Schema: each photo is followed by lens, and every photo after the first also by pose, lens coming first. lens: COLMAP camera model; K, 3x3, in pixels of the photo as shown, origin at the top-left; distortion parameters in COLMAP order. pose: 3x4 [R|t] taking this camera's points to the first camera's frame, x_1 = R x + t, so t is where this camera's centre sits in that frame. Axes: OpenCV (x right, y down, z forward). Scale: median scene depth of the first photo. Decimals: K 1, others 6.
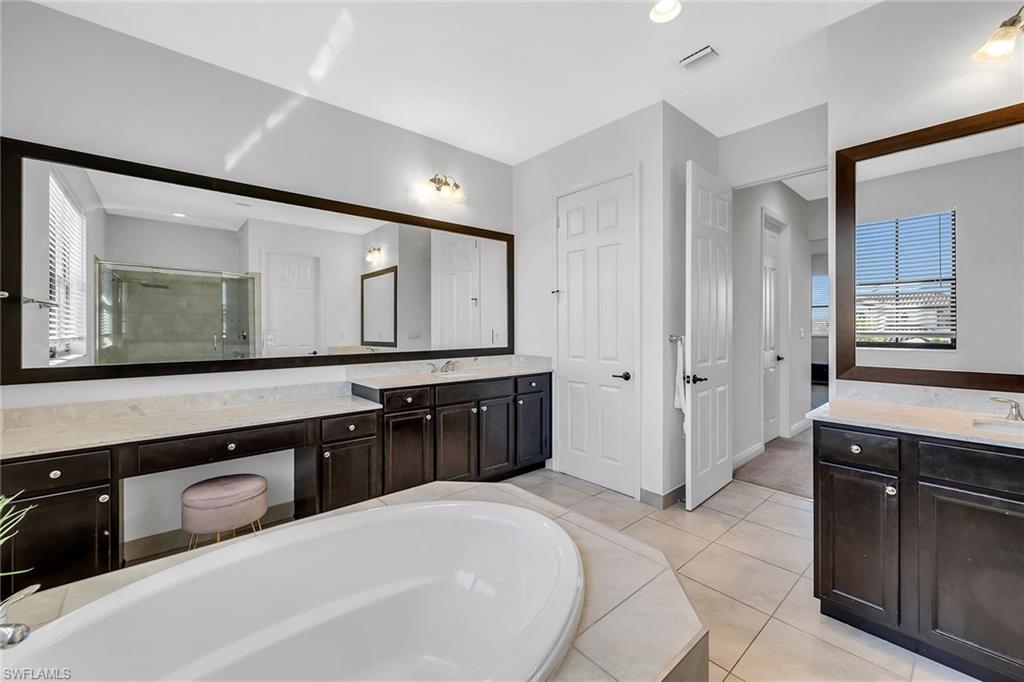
lens RADIAL K [[409.1, 0, 511.4], [0, 409.1, 332.3], [0, 0, 1]] dist [0.000471, 0.000034]
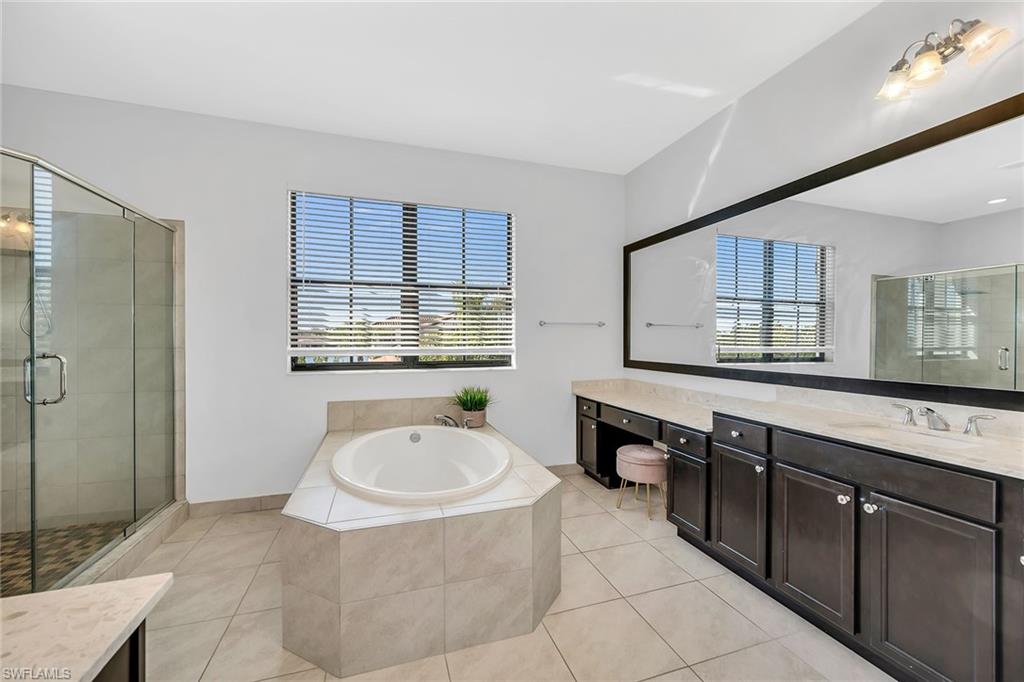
lens RADIAL K [[409.1, 0, 514.2], [0, 409.1, 340.0], [0, 0, 1]] dist [0.000471, 0.000034]
pose [[-0.386736, 0.001187, -0.922190, 0.599446], [-0.012071, 0.999907, 0.006349, -0.009917], [0.922111, 0.013587, -0.386686, 0.882779]]
